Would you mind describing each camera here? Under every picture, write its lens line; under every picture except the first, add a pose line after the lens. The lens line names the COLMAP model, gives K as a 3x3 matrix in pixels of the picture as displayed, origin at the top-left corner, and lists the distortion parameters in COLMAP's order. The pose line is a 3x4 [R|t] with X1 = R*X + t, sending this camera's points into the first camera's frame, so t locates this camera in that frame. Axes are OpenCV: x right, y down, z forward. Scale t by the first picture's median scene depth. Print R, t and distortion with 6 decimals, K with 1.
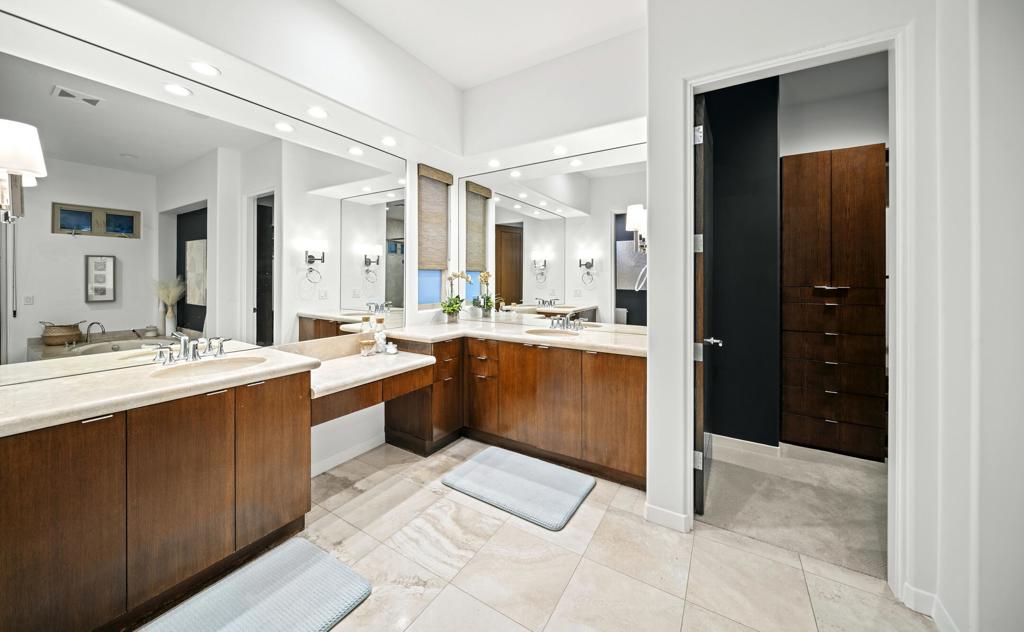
lens RADIAL K [[358.1, 0, 509.1], [0, 358.1, 275.6], [0, 0, 1]] dist [-0.003007, -0.000065]
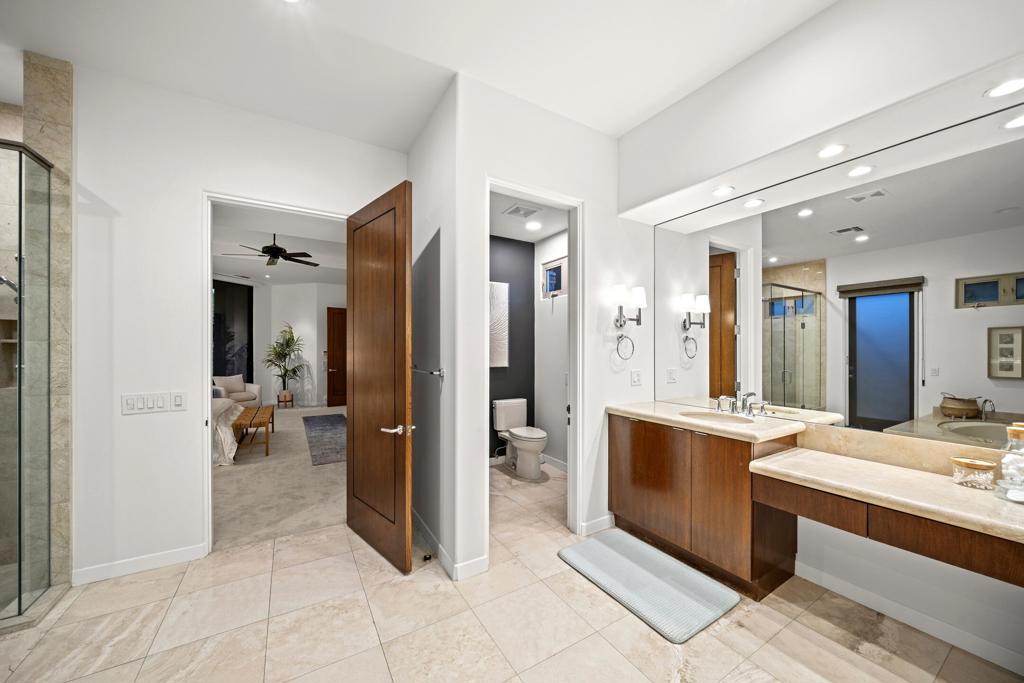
lens RADIAL K [[364.2, 0, 511.8], [0, 364.2, 349.8], [0, 0, 1]] dist [-0.000564, -0.000039]
pose [[-0.448857, -0.002626, -0.893600, 0.344528], [0.002537, 0.999988, -0.004213, 0.003218], [0.893600, -0.004158, -0.448845, 0.449548]]
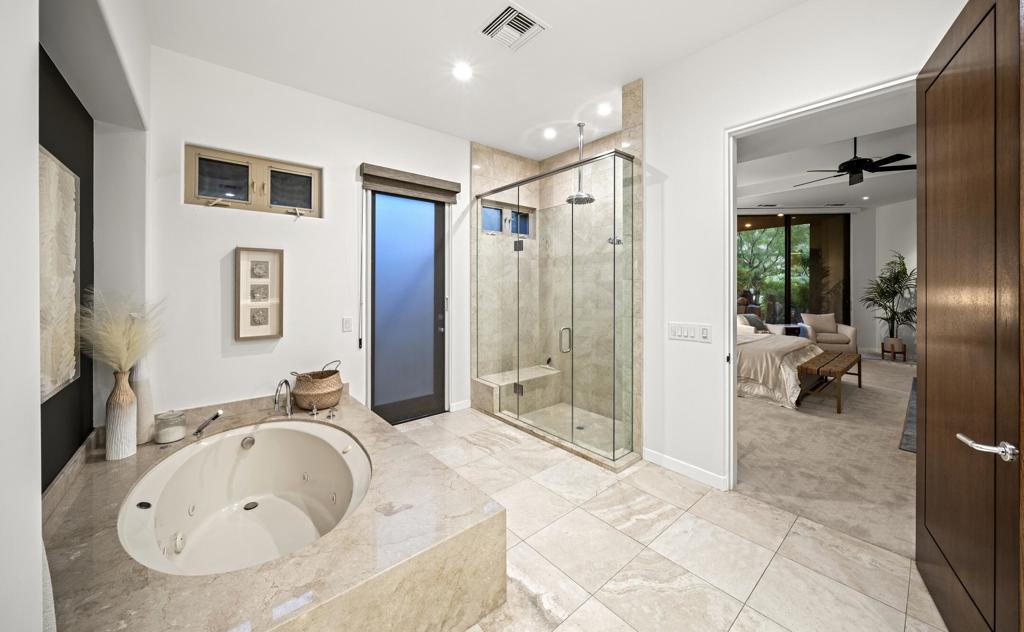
lens RADIAL K [[365.1, 0, 515.0], [0, 365.1, 285.5], [0, 0, 1]] dist [-0.001275, -0.000128]
pose [[-0.956018, -0.004777, 0.293268, 0.180088], [-0.005950, 0.999977, -0.003106, 0.001814], [-0.293247, -0.004715, -0.956025, 0.409899]]
